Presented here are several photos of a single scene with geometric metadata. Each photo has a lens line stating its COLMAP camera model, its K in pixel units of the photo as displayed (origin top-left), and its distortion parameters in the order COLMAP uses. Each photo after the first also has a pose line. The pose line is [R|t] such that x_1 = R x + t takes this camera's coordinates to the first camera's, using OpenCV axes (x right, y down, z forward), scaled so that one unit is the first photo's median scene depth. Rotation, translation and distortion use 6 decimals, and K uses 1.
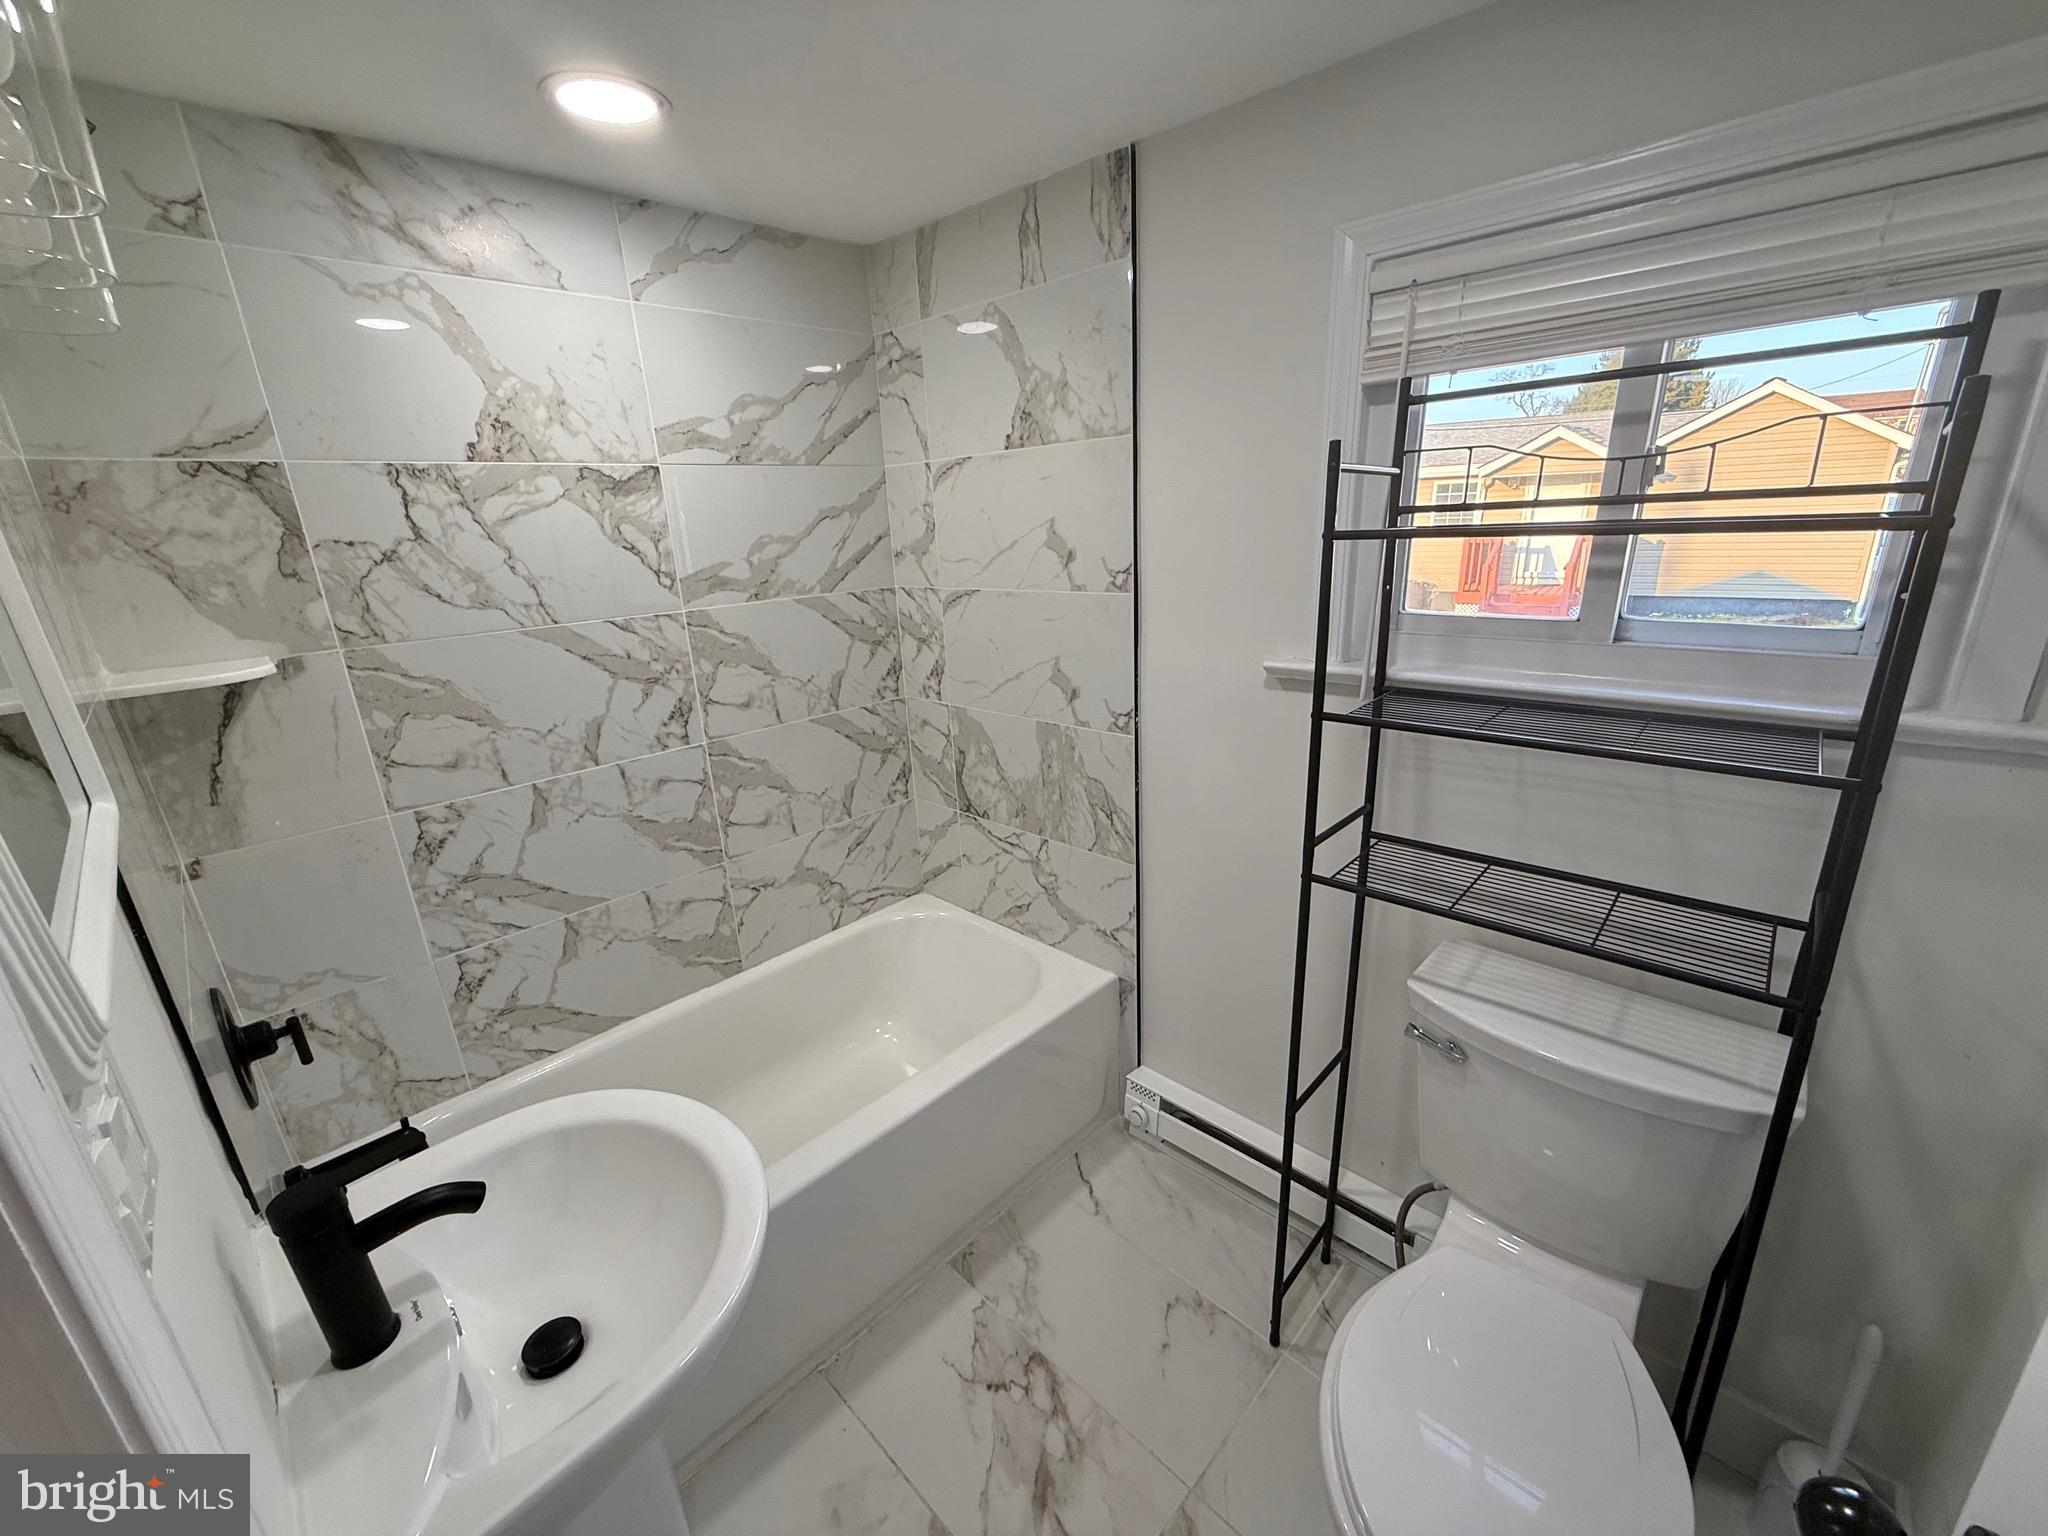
lens RADIAL K [[812.7, 0, 1018.2], [0, 812.7, 771.9], [0, 0, 1]] dist [-0.000286, 0.000243]
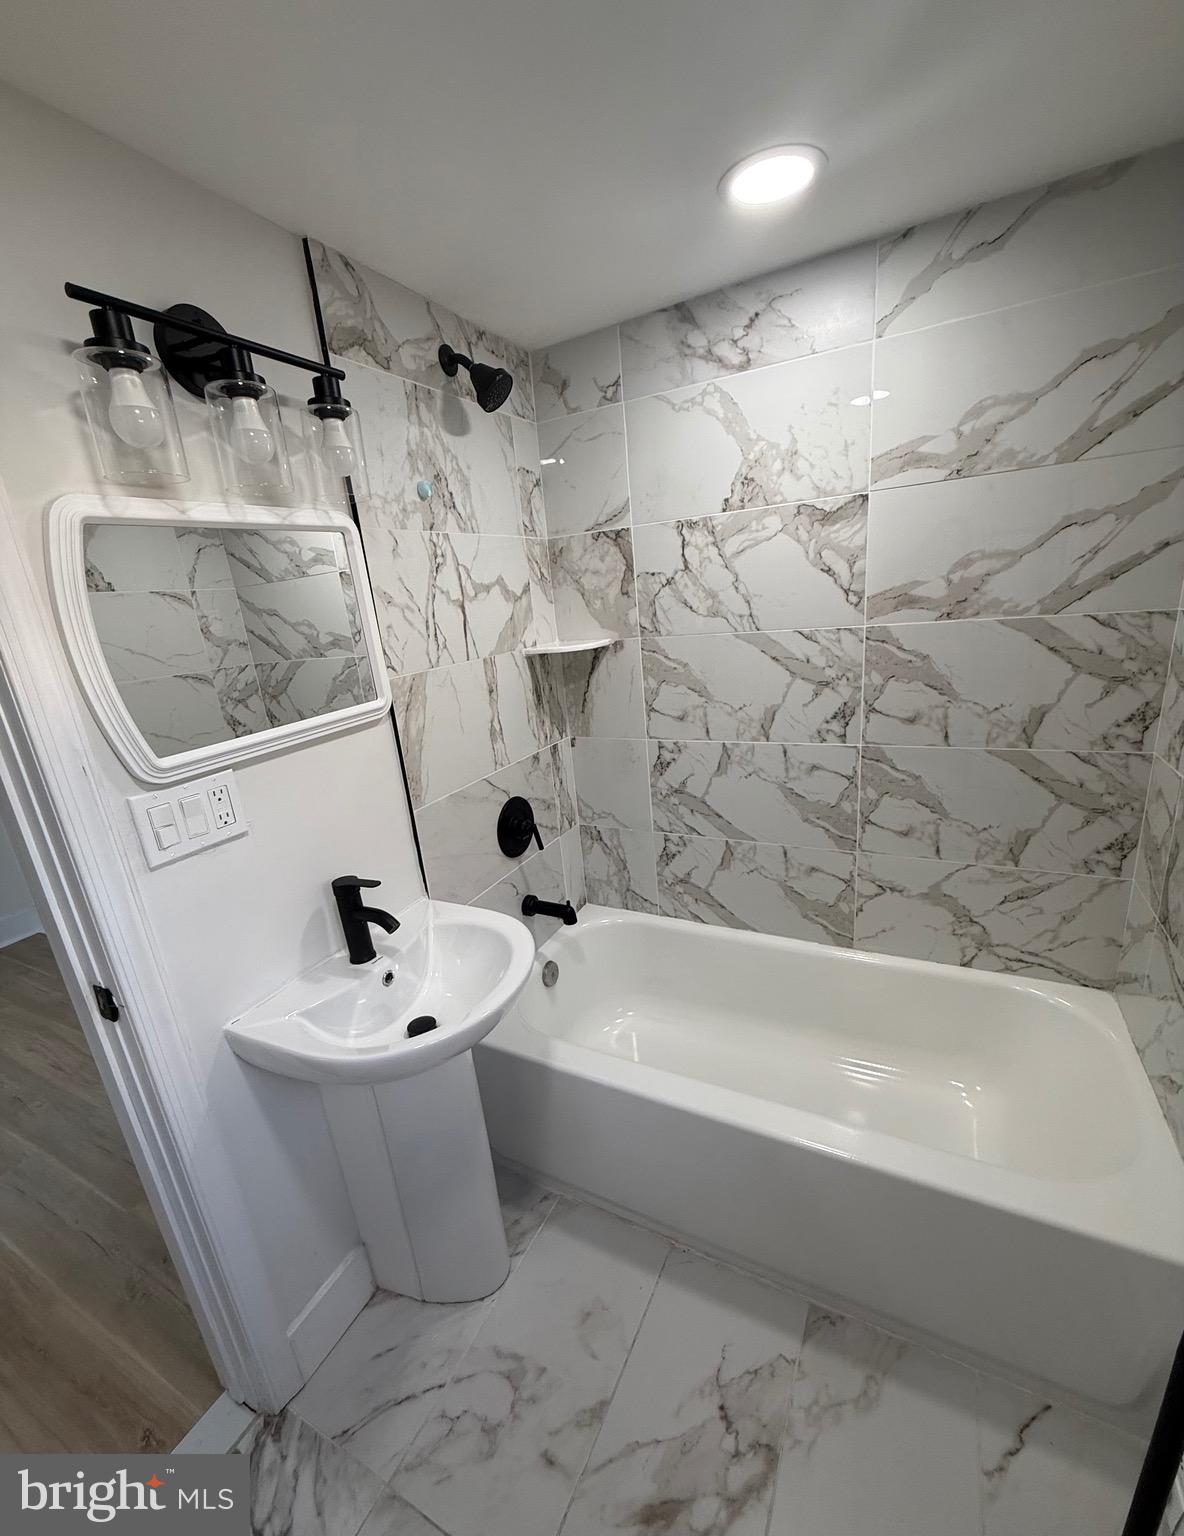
lens RADIAL K [[636.5, 0, 594.4], [0, 636.5, 784.3], [0, 0, 1]] dist [0.000861, -0.000149]
pose [[0.290933, 0.298329, -0.909042, 0.369227], [-0.210772, 0.946784, 0.243259, -0.139449], [0.933238, 0.120829, 0.338330, 0.423273]]
